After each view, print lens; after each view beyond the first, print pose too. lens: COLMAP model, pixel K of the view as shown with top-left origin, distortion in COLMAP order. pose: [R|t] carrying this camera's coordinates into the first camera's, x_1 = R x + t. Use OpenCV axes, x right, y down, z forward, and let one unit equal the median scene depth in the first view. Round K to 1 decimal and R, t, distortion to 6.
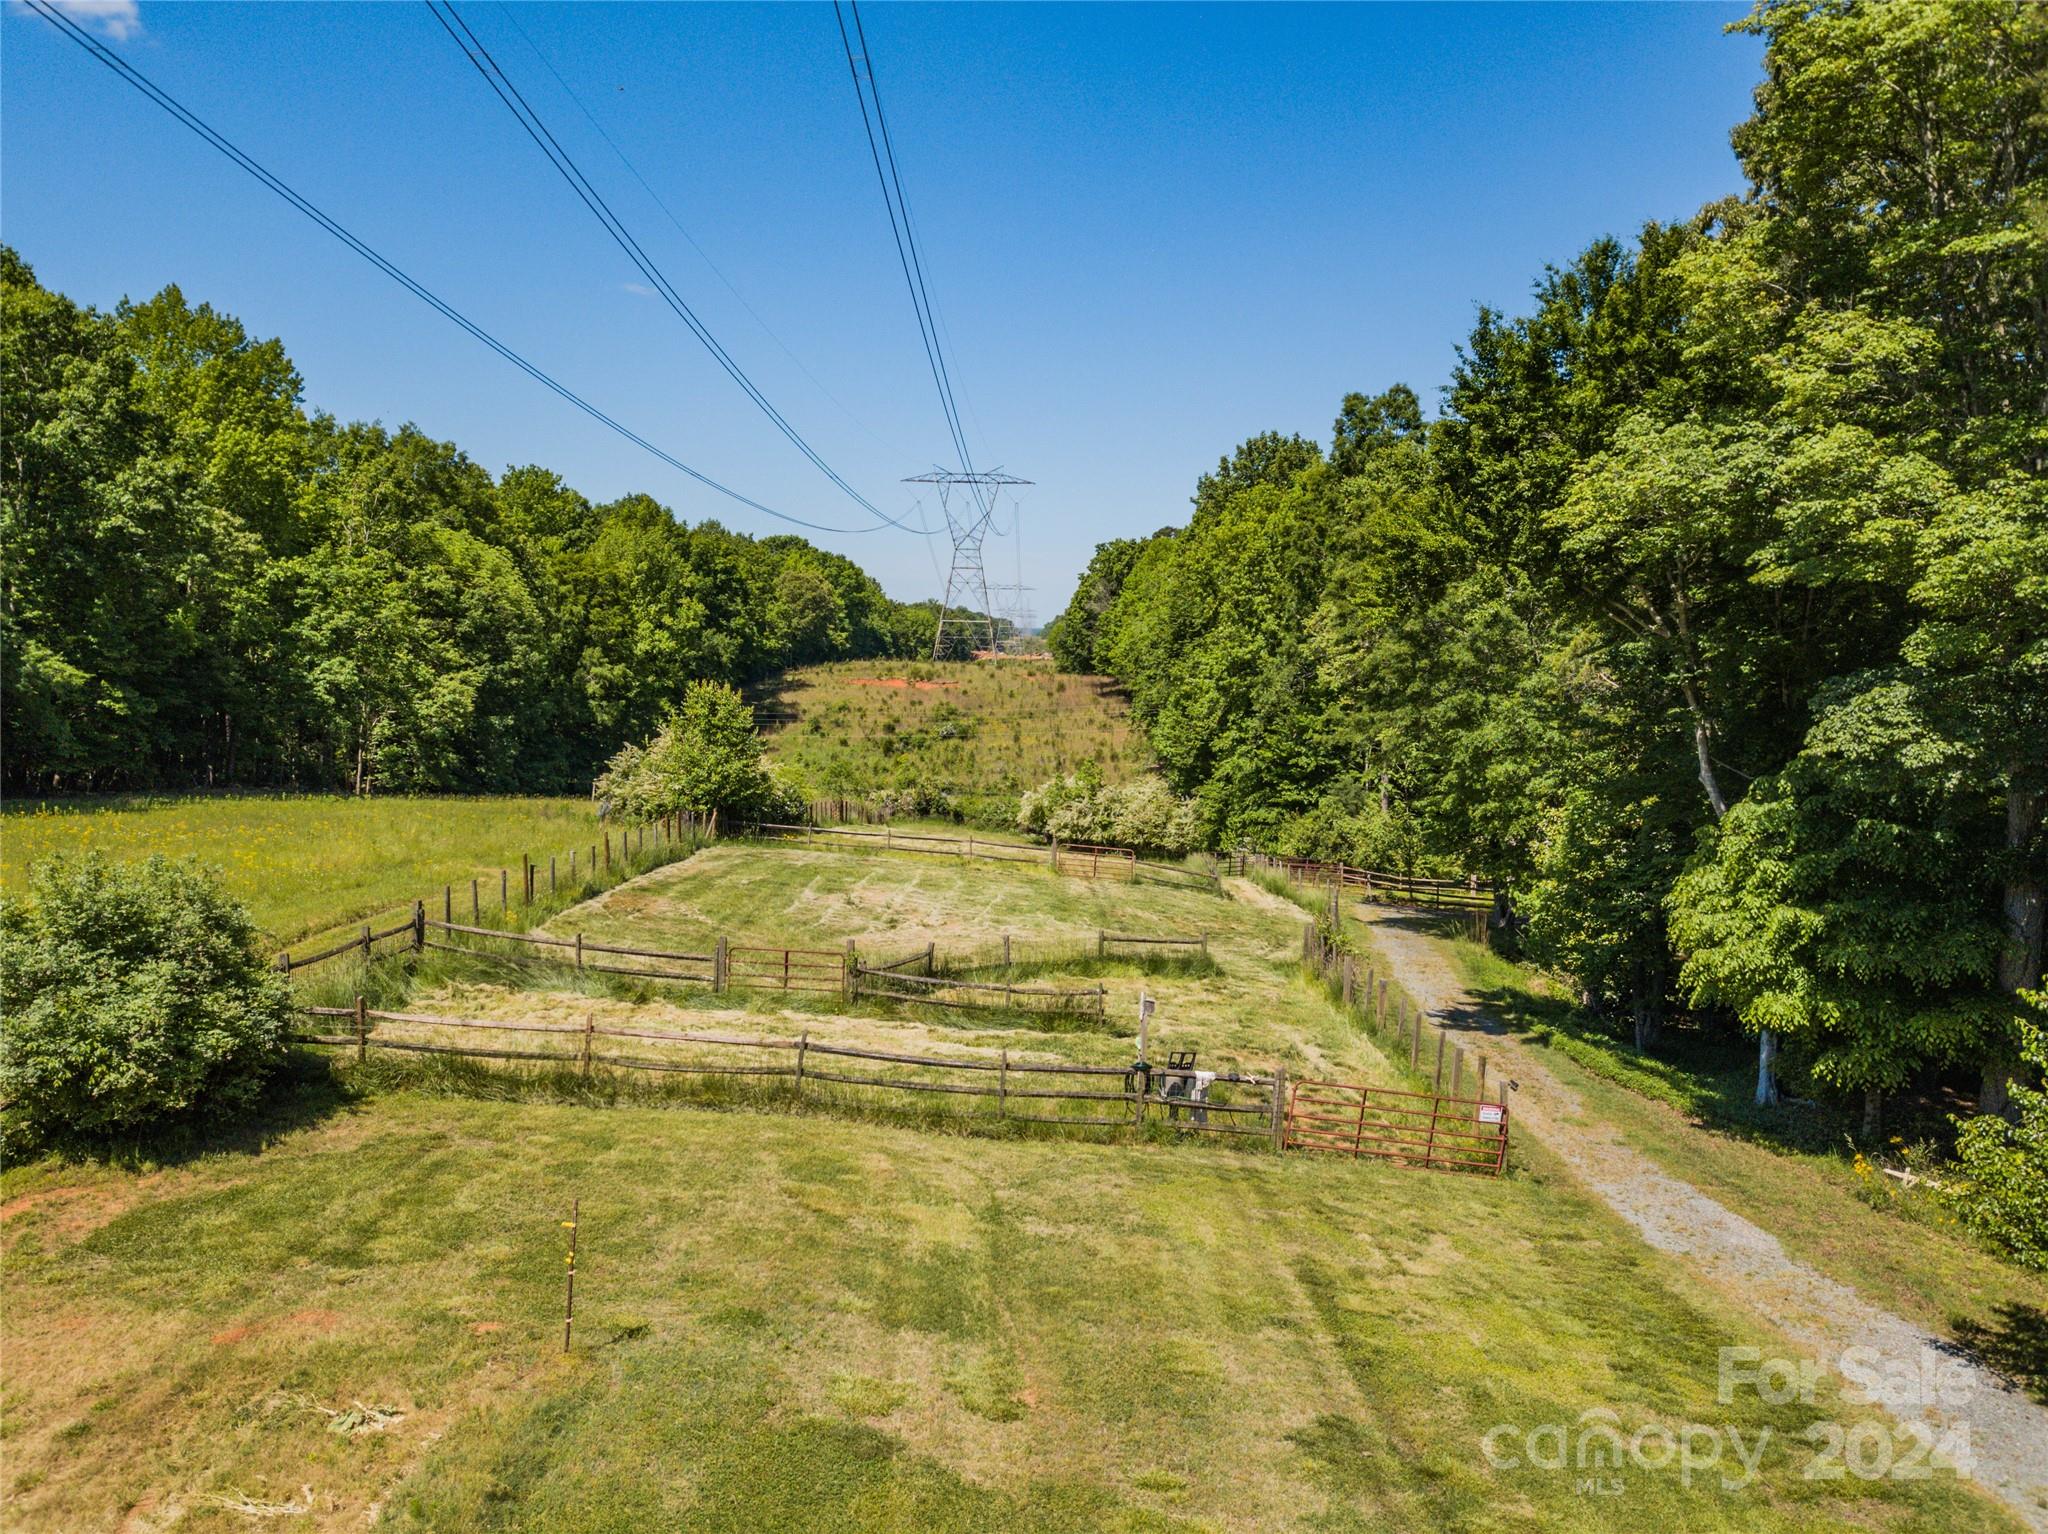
lens RADIAL K [[1549.3, 0, 1032.4], [0, 1549.3, 769.8], [0, 0, 1]] dist [0.015836, -0.010996]
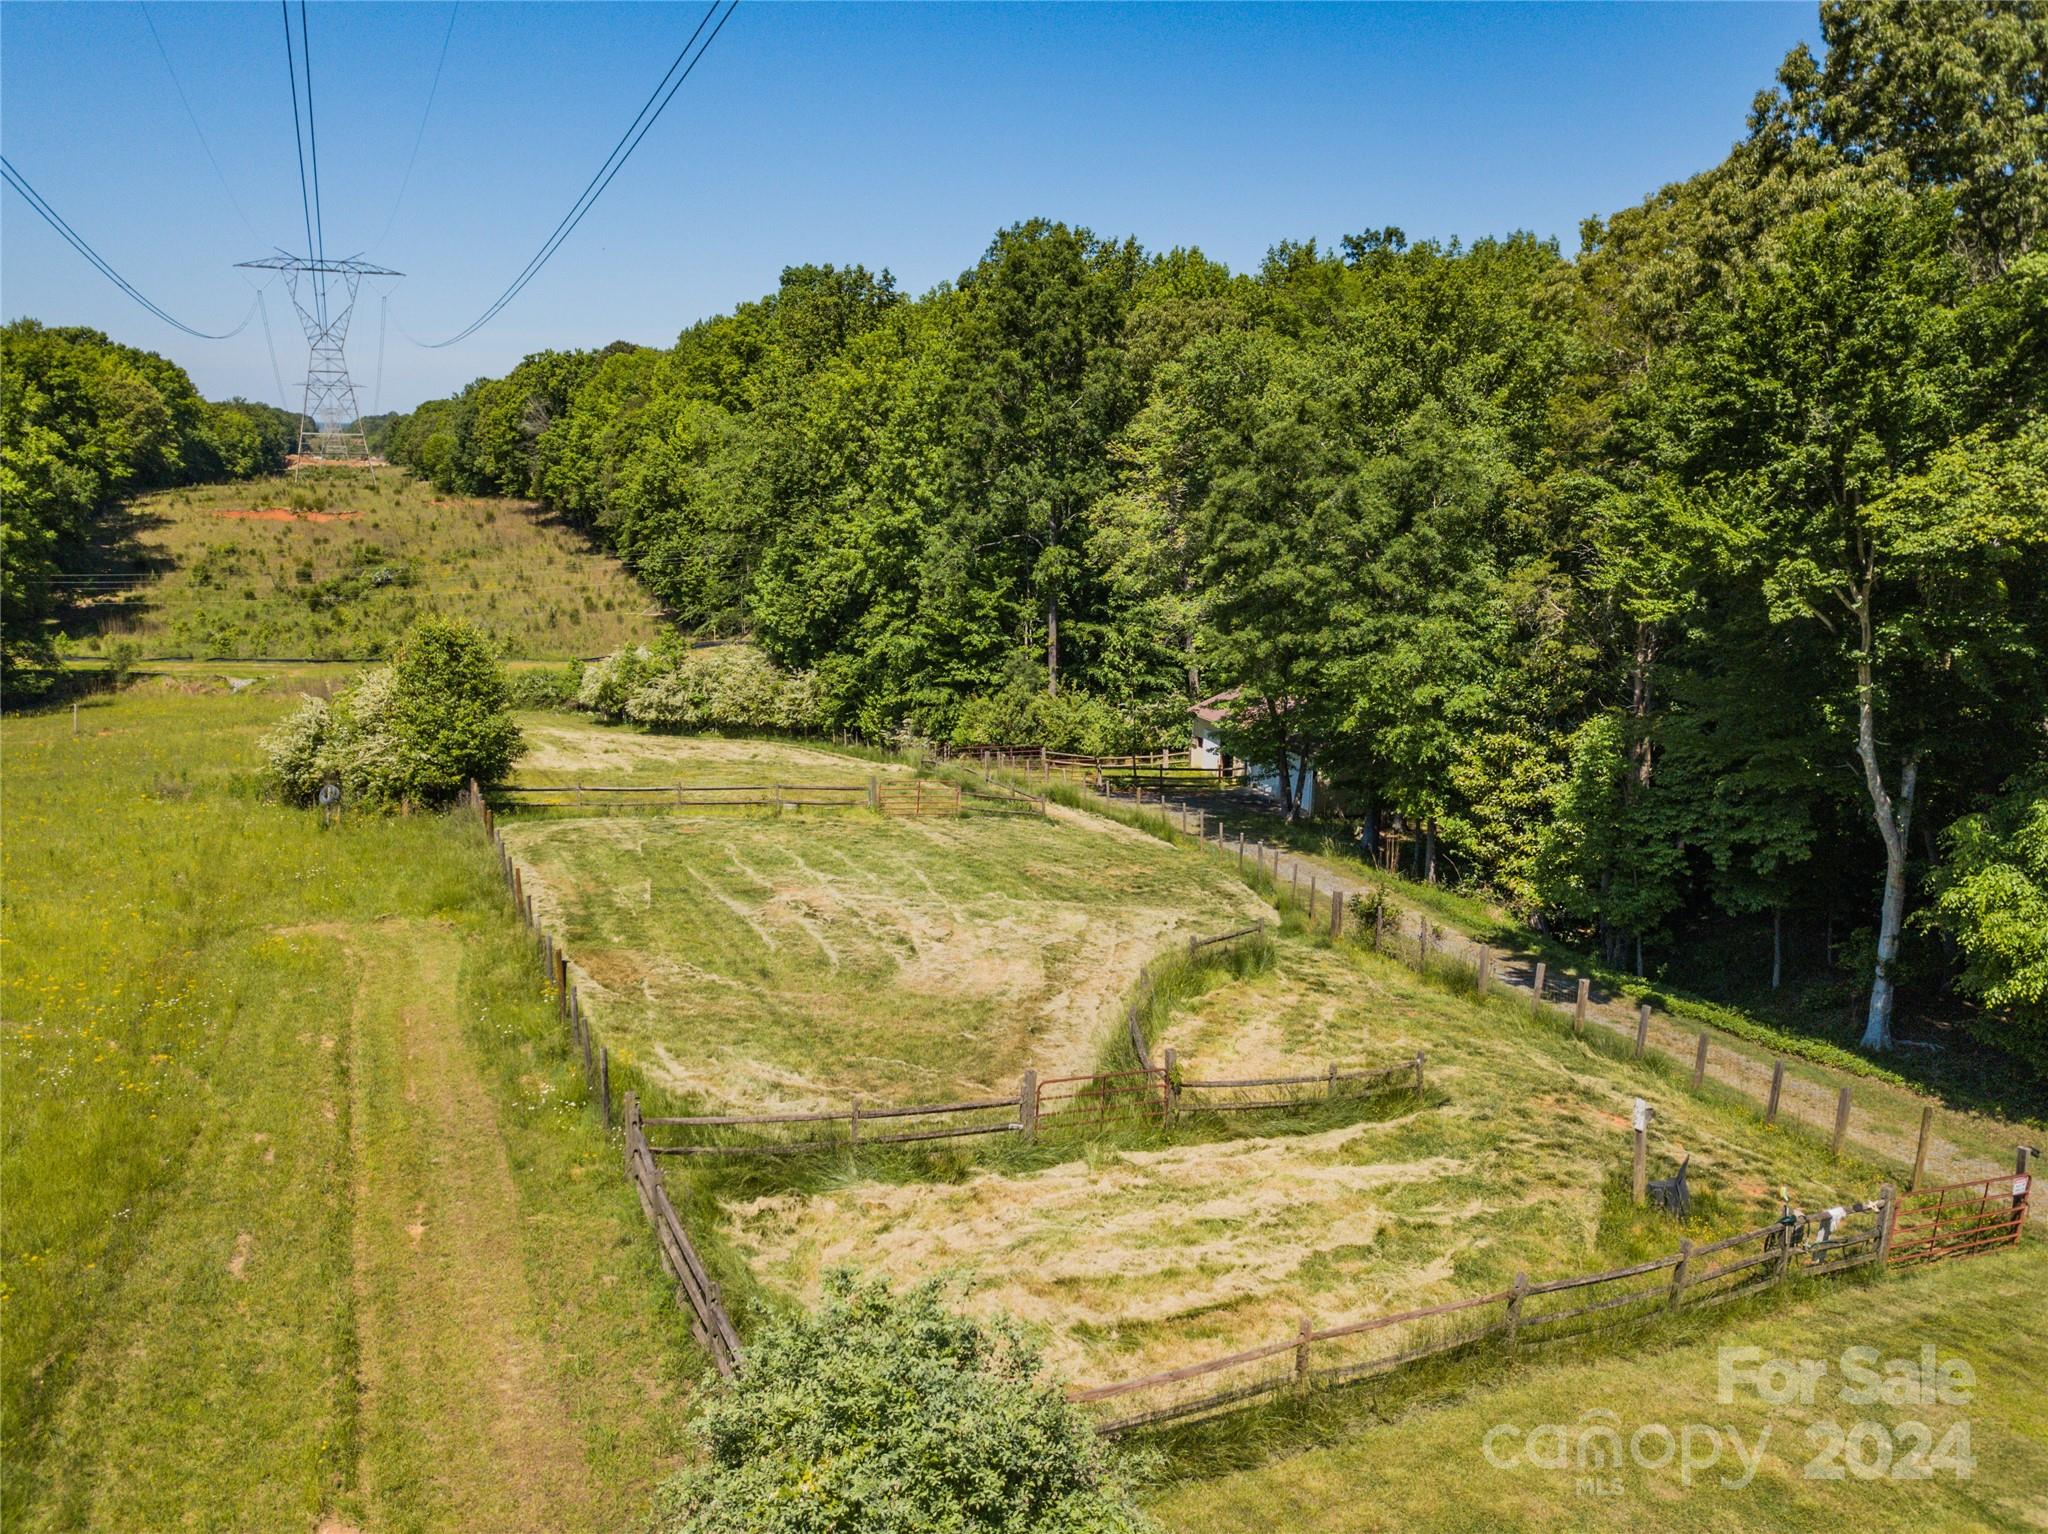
lens RADIAL K [[1549.3, 0, 1021.8], [0, 1549.3, 768.5], [0, 0, 1]] dist [0.015836, -0.010996]
pose [[0.916051, -0.085991, 0.391736, -0.141150], [0.035538, 0.990306, 0.134281, -0.042208], [-0.399485, -0.109086, 0.910226, 0.092608]]
